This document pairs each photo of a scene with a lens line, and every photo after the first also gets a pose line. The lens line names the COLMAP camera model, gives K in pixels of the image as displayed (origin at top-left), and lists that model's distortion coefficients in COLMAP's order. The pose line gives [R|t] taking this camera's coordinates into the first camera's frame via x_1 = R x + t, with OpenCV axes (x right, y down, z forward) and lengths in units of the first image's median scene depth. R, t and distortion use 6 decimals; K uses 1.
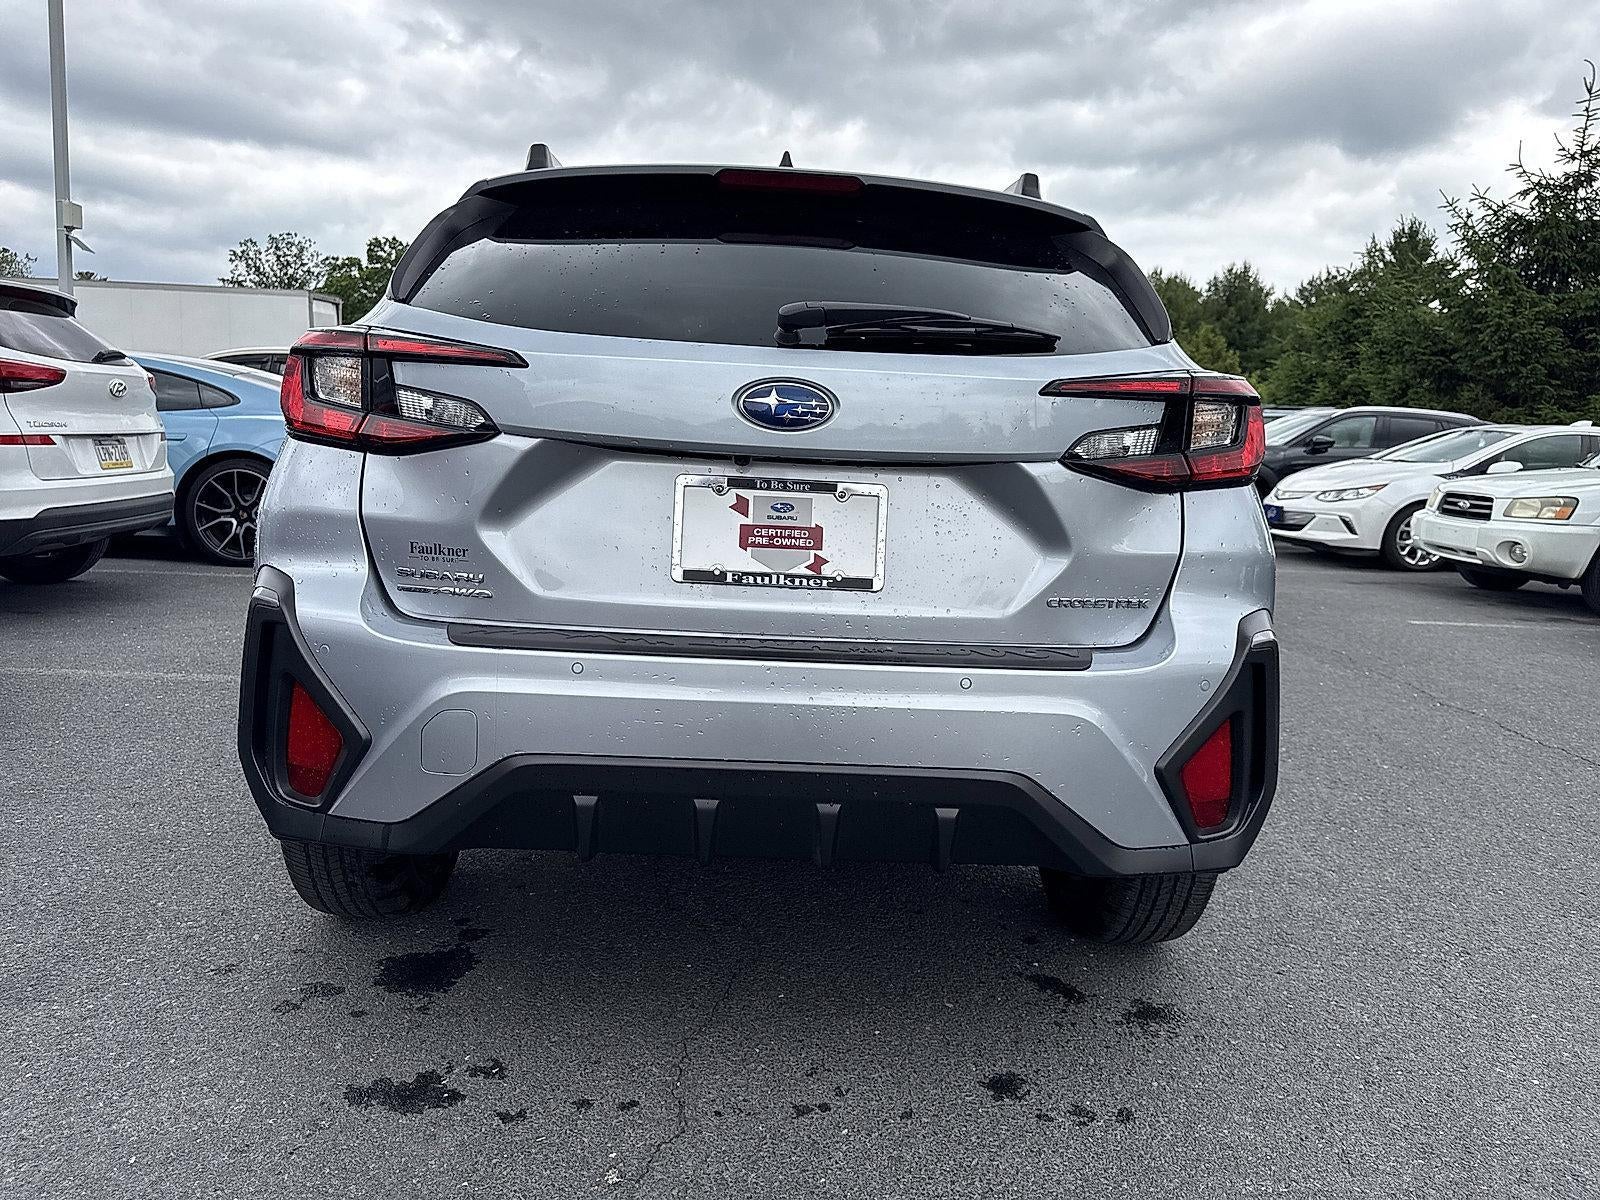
lens RADIAL K [[1151.9, 0, 800.0], [0, 1151.9, 600.0], [0, 0, 1]] dist [0.009111, -0.007805]
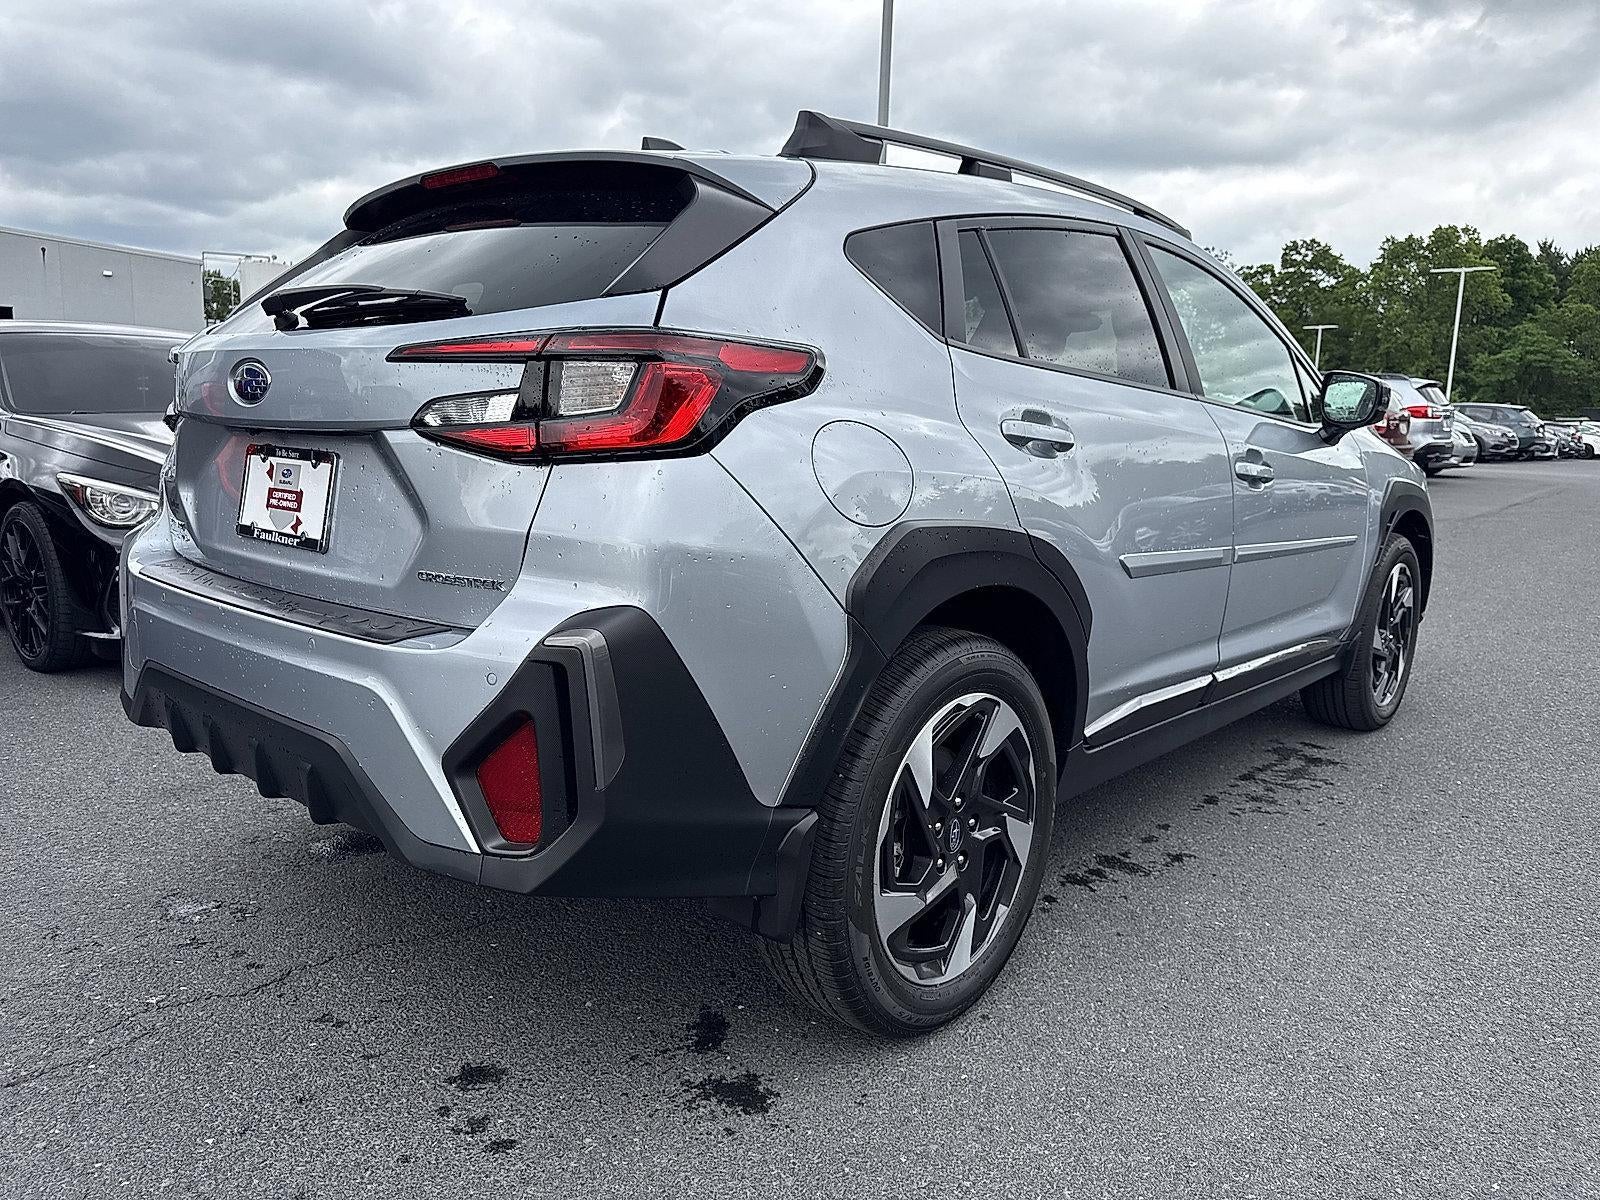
lens RADIAL K [[1147.9, 0, 809.2], [0, 1147.9, 594.6], [0, 0, 1]] dist [0.013914, -0.013395]
pose [[0.739237, 0.079972, -0.668680, 1.042204], [-0.086789, 0.995957, 0.023166, -0.030278], [0.667829, 0.040909, 0.743189, 0.469190]]
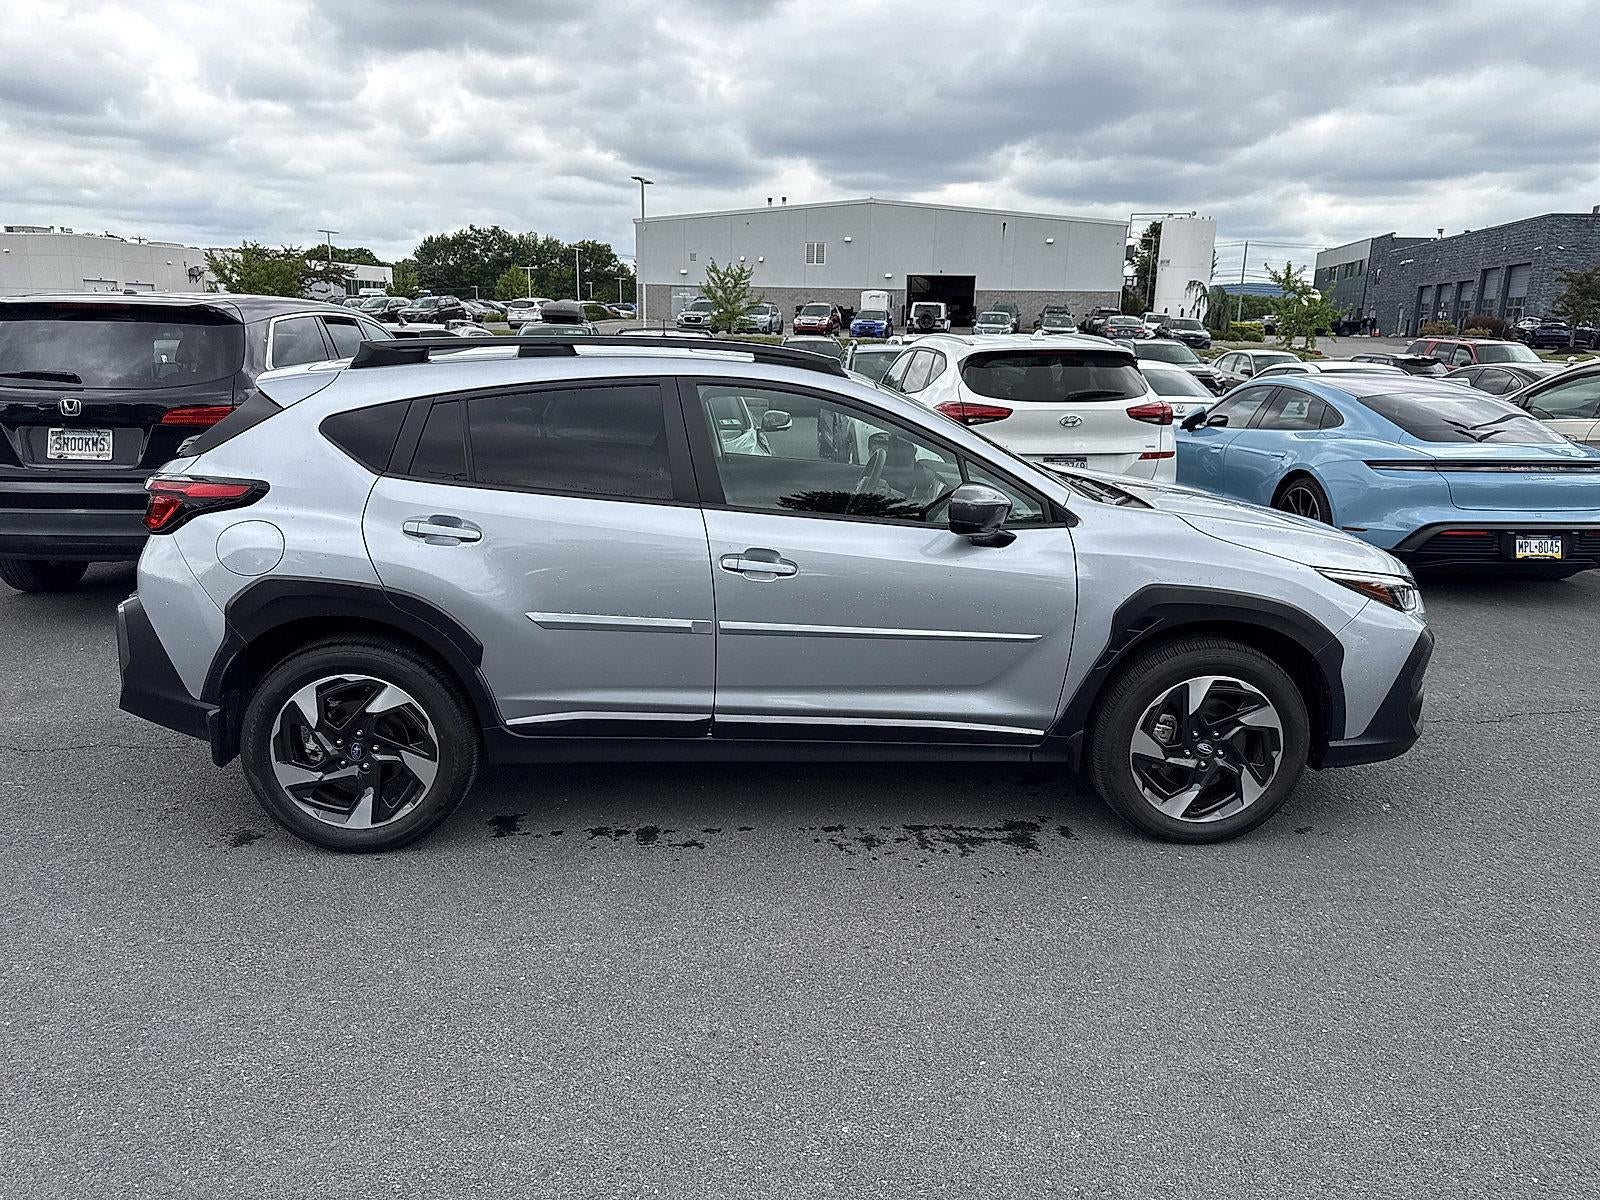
lens RADIAL K [[1143.6, 0, 815.7], [0, 1143.6, 608.7], [0, 0, 1]] dist [0.022084, -0.021452]
pose [[0.065832, 0.193142, -0.978960, 2.348117], [-0.163429, 0.969927, 0.180369, -0.504089], [0.984356, 0.148116, 0.095417, 1.931295]]
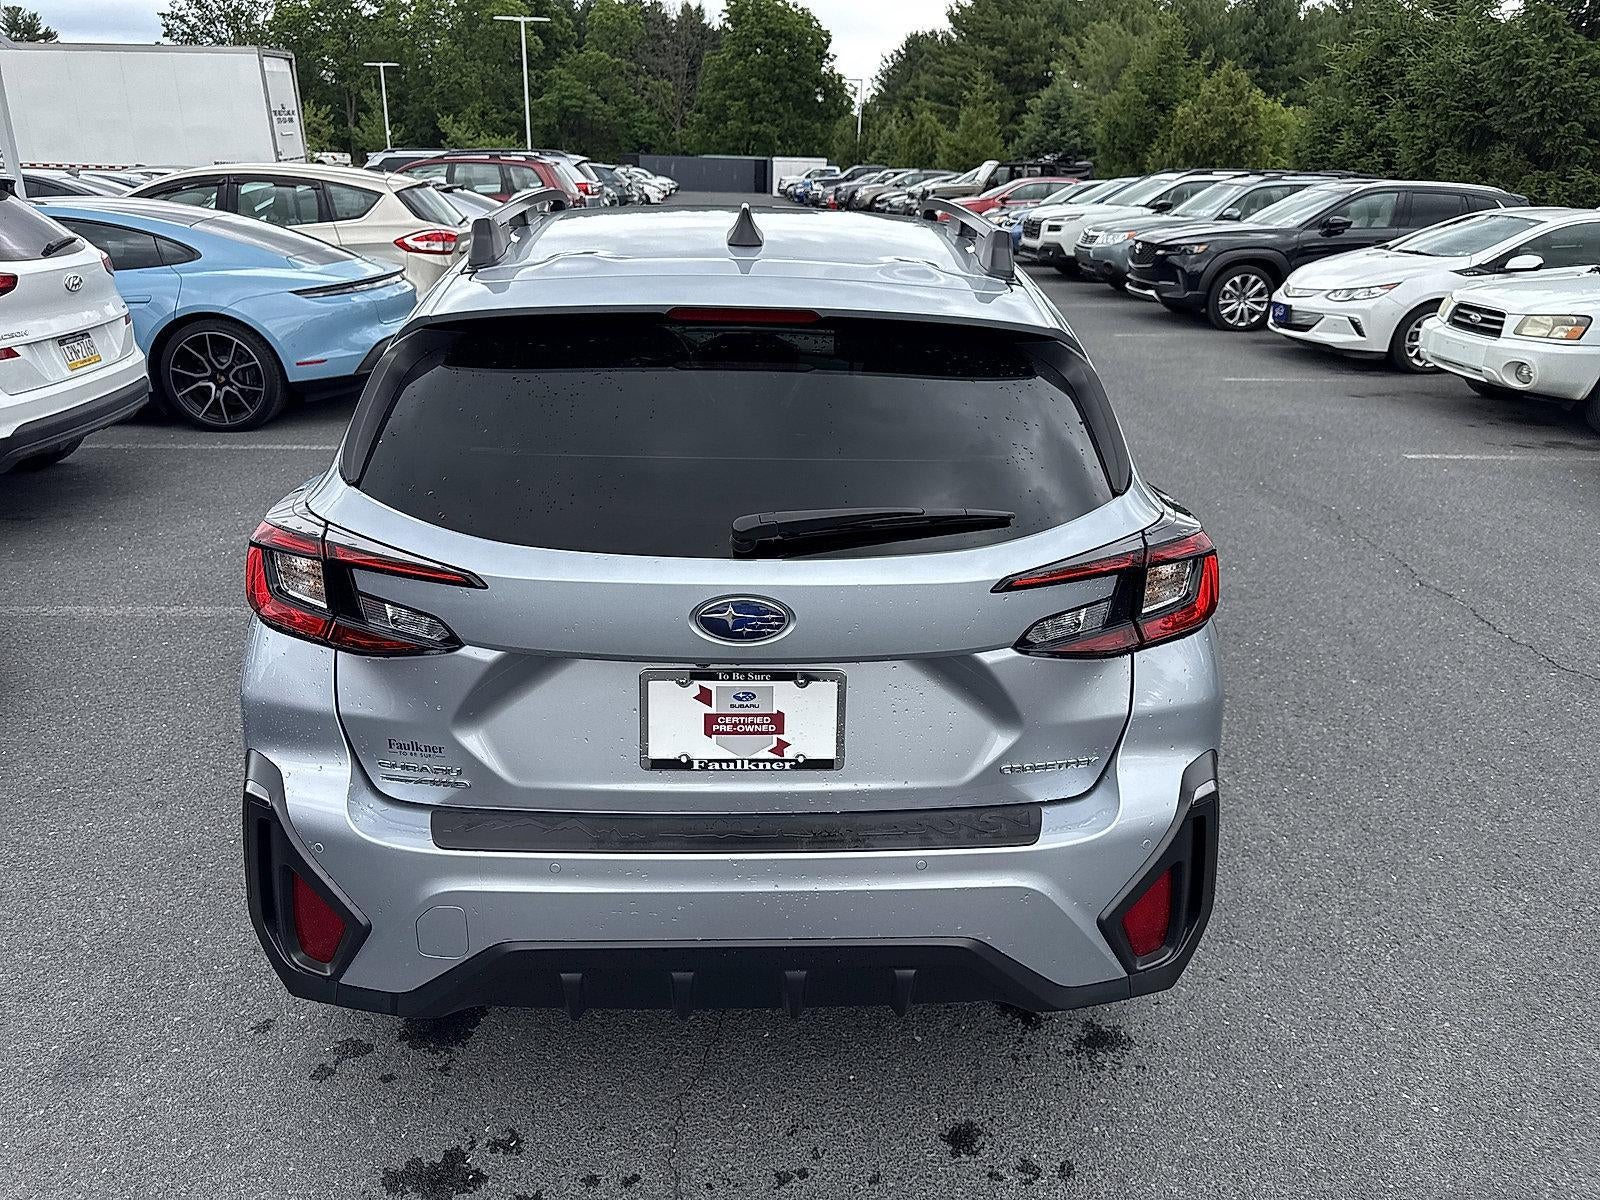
lens RADIAL K [[1154.4, 0, 801.8], [0, 1154.4, 604.5], [0, 0, 1]] dist [0.005622, -0.005542]
pose [[0.999646, -0.026194, -0.004583, 0.039947], [0.026567, 0.976294, 0.214810, -0.353421], [-0.001152, -0.214856, 0.976645, 0.004252]]
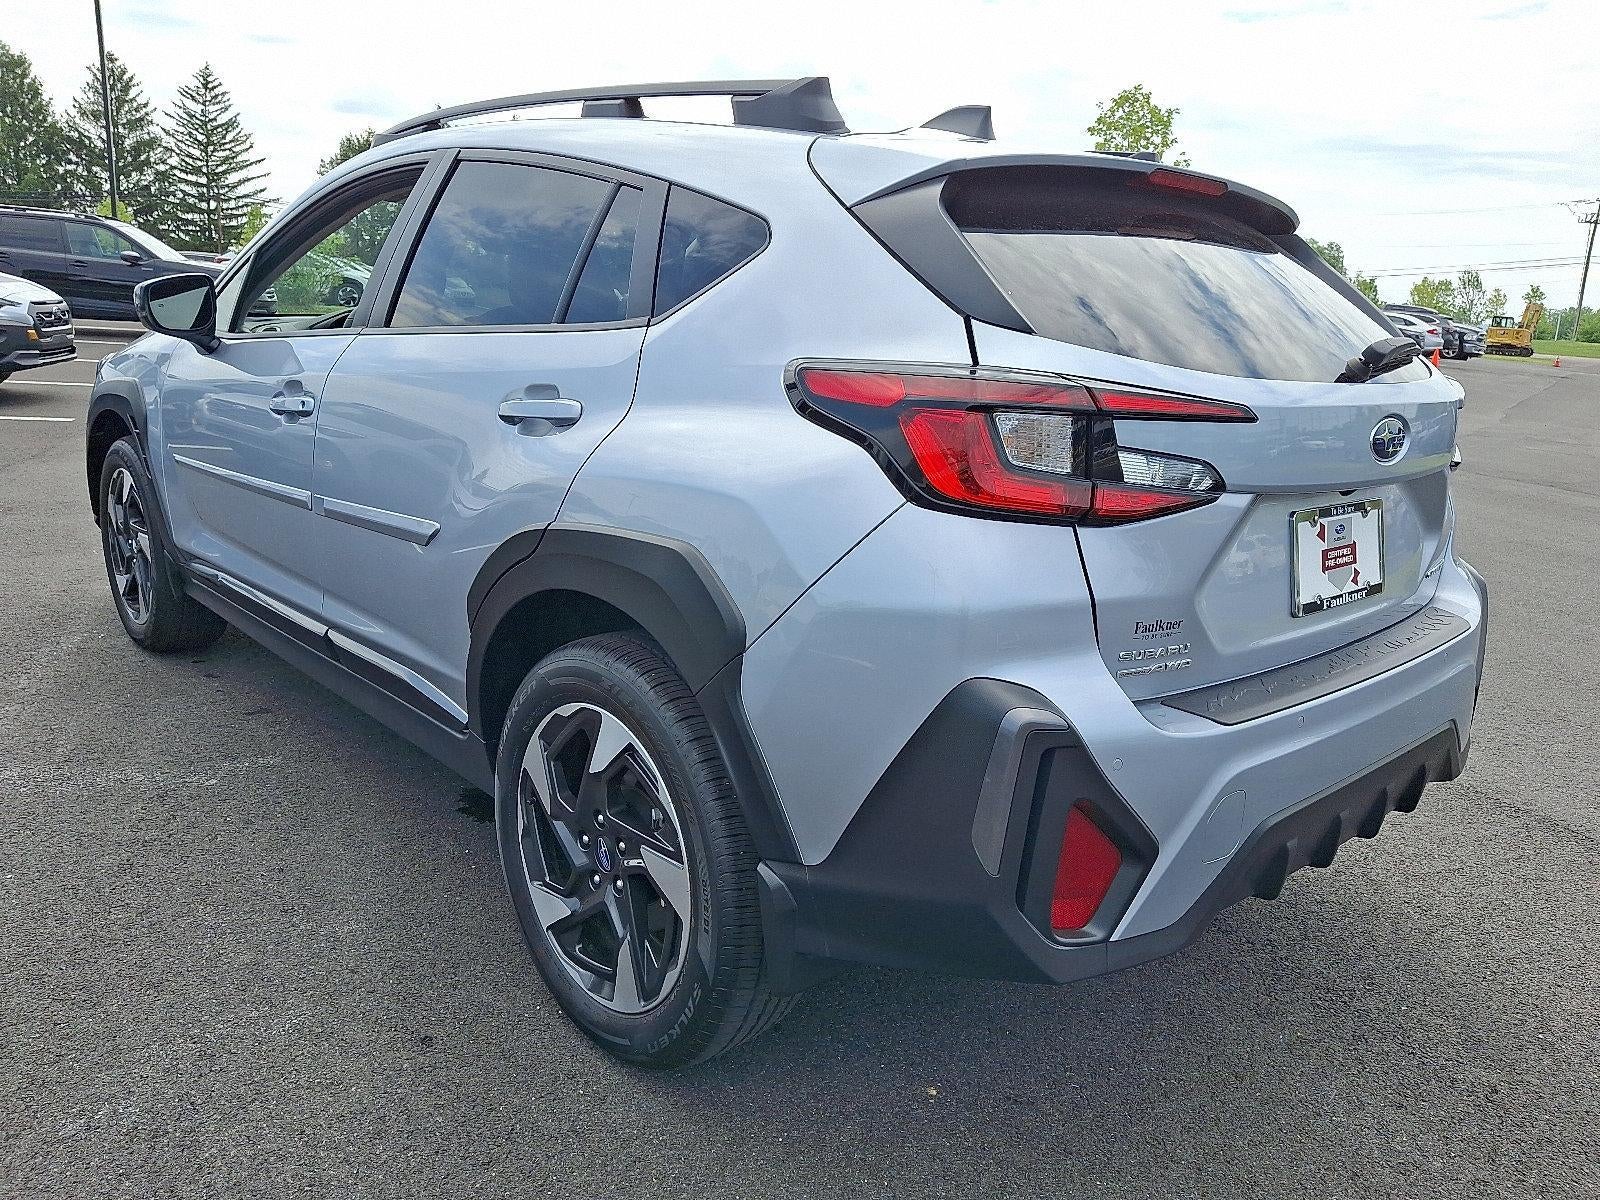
lens RADIAL K [[1219.0, 0, 800.0], [0, 1219.0, 600.0], [0, 0, 1]] dist [-0.004742, -0.005196]
pose [[0.767365, -0.164475, 0.619757, -1.027890], [0.077997, 0.983308, 0.164384, -0.222816], [-0.636449, -0.077803, 0.767384, 0.411230]]
